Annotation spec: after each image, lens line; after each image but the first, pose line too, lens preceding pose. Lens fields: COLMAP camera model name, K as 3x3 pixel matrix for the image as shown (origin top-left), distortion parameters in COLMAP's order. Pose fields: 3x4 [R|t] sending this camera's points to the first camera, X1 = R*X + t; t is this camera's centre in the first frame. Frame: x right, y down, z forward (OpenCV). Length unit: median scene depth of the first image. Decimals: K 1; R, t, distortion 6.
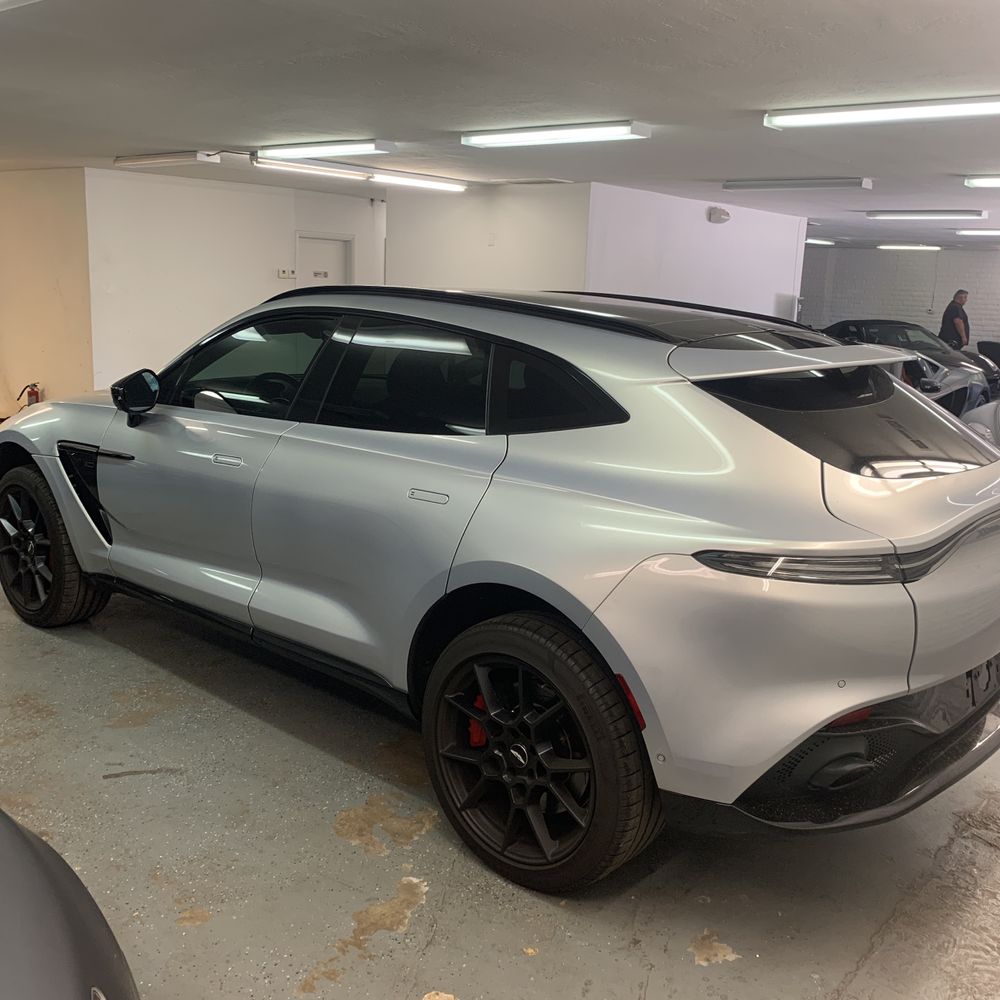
lens RADIAL K [[1039.5, 0, 494.2], [0, 1039.5, 493.7], [0, 0, 1]] dist [0.009920, 0.000000]
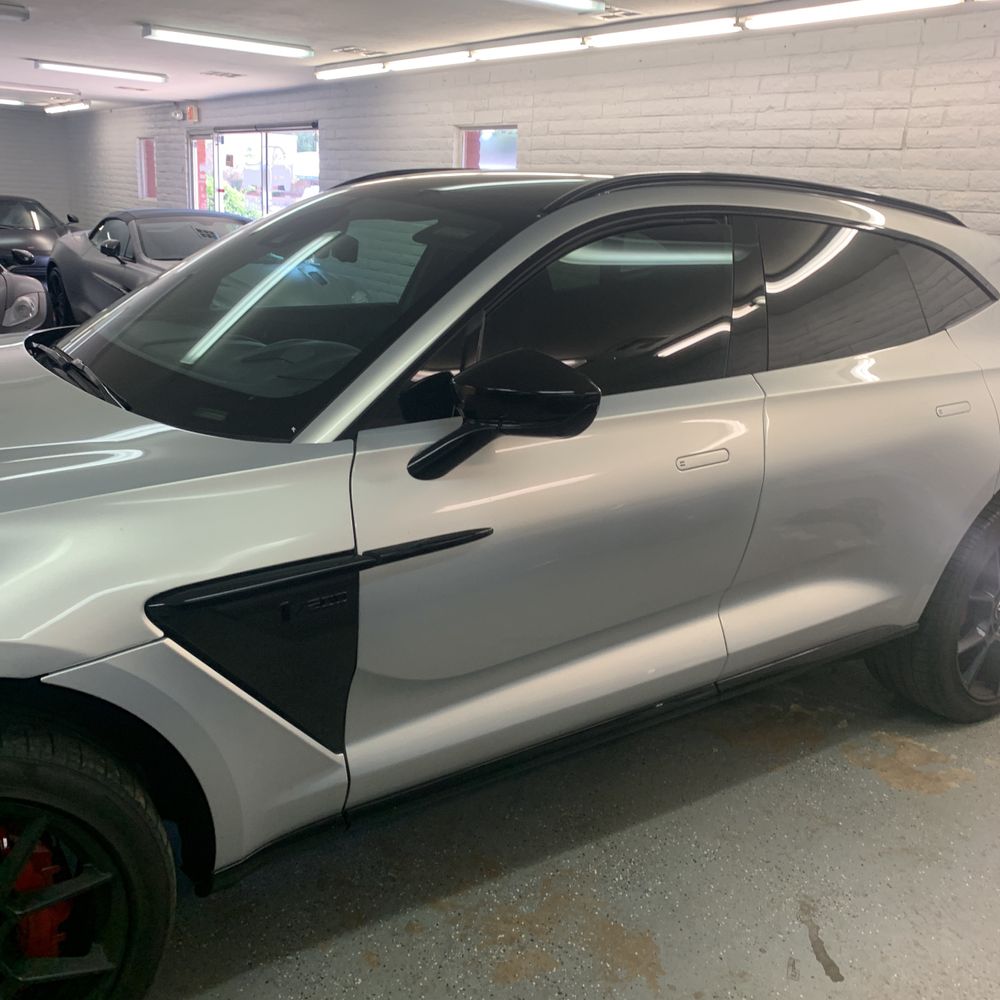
lens RADIAL K [[1039.5, 0, 490.5], [0, 1039.5, 480.8], [0, 0, 1]] dist [0.009920, 0.000000]
pose [[0.239355, -0.286942, 0.927563, -0.773233], [0.158394, 0.954074, 0.254270, -0.177095], [-0.957925, 0.086060, 0.273812, 0.837034]]
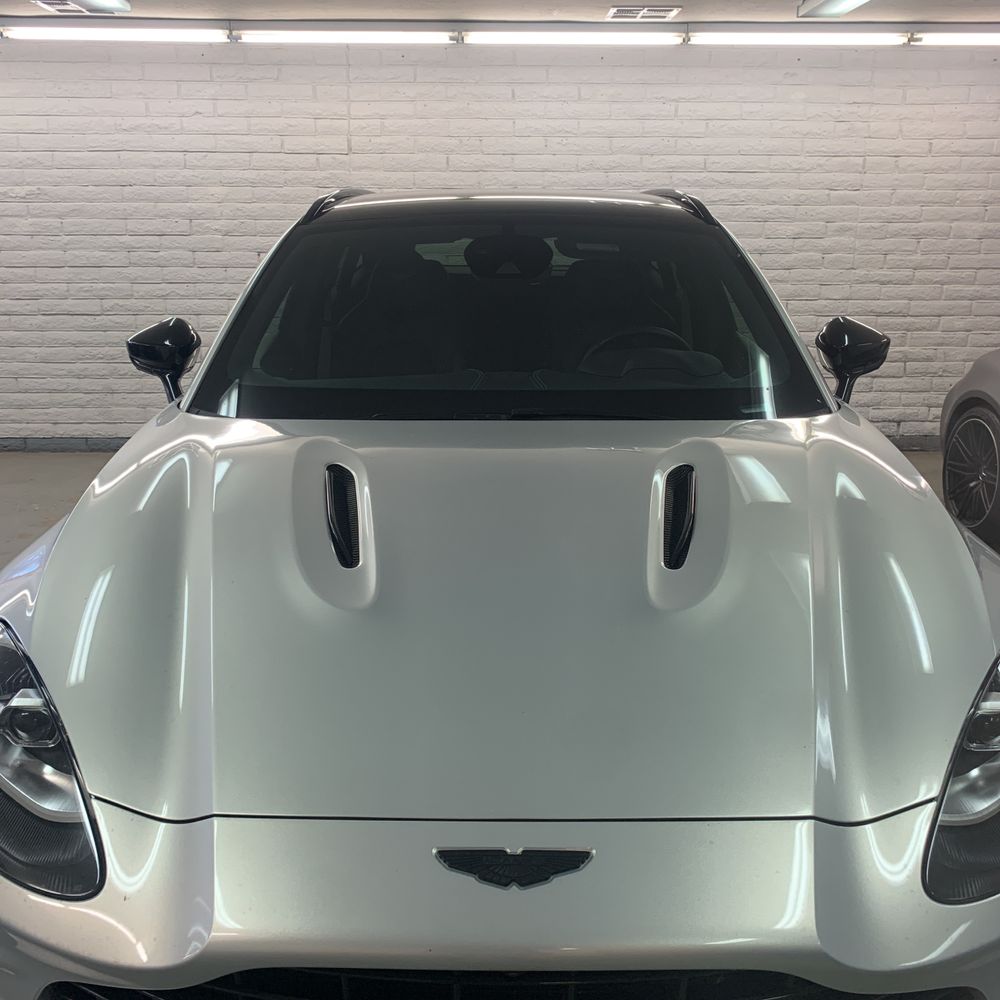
lens RADIAL K [[1039.5, 0, 497.7], [0, 1039.5, 498.7], [0, 0, 1]] dist [0.009920, 0.000000]
pose [[-0.668025, -0.245122, 0.702608, -0.672819], [0.123012, 0.894823, 0.429138, -0.336263], [-0.733901, 0.373104, -0.567611, 1.561560]]
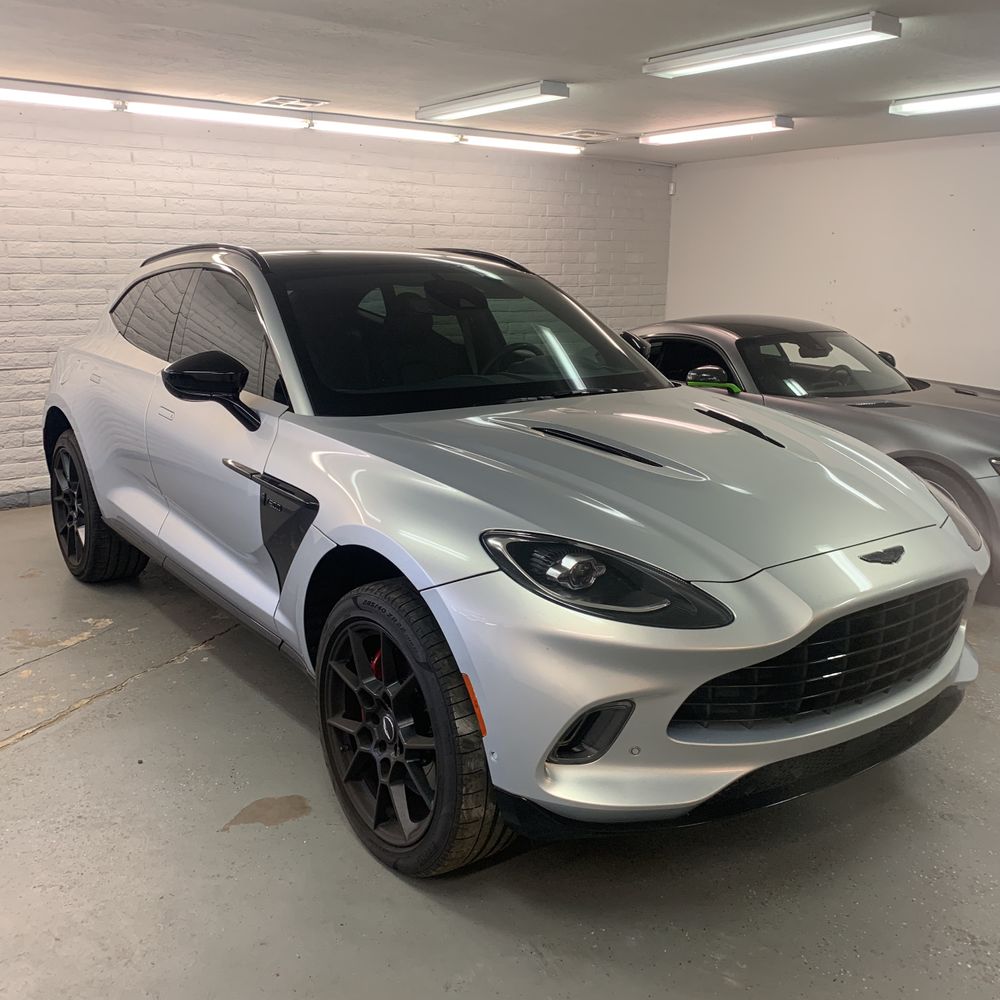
lens RADIAL K [[1039.5, 0, 490.7], [0, 1039.5, 477.5], [0, 0, 1]] dist [0.009920, 0.000000]
pose [[-0.976559, -0.090508, 0.195296, -0.393141], [-0.005106, 0.916786, 0.399347, -0.404757], [-0.215189, 0.388989, -0.895757, 2.001426]]
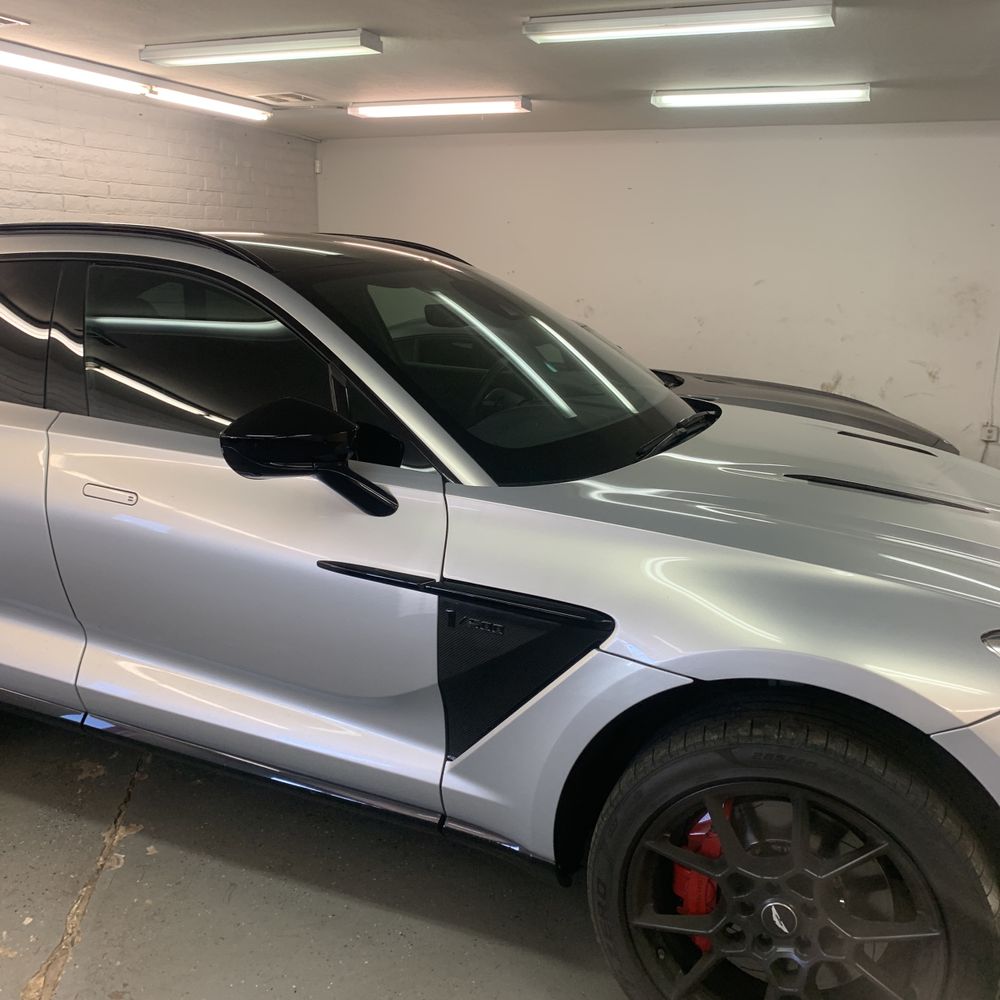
lens RADIAL K [[1039.5, 0, 505.9], [0, 1039.5, 479.7], [0, 0, 1]] dist [0.009920, 0.000000]
pose [[-0.948193, 0.005728, -0.317645, 0.048964], [-0.123167, 0.915013, 0.384162, -0.345350], [0.292849, 0.403383, -0.866903, 1.782953]]
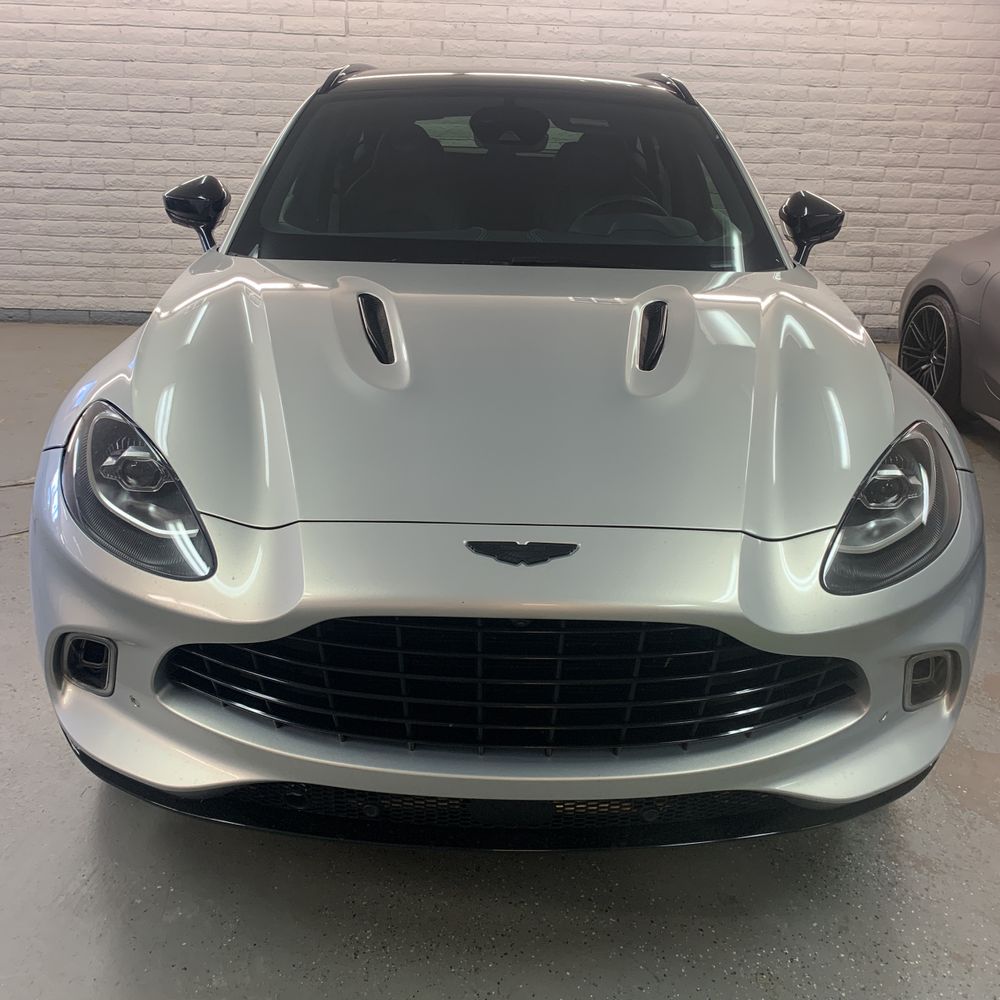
lens RADIAL K [[1039.5, 0, 497.2], [0, 1039.5, 494.2], [0, 0, 1]] dist [0.009920, 0.000000]
pose [[-0.677971, -0.317235, 0.663112, -0.744766], [0.093196, 0.857710, 0.505616, -0.340386], [-0.729157, 0.404592, -0.551938, 1.646745]]
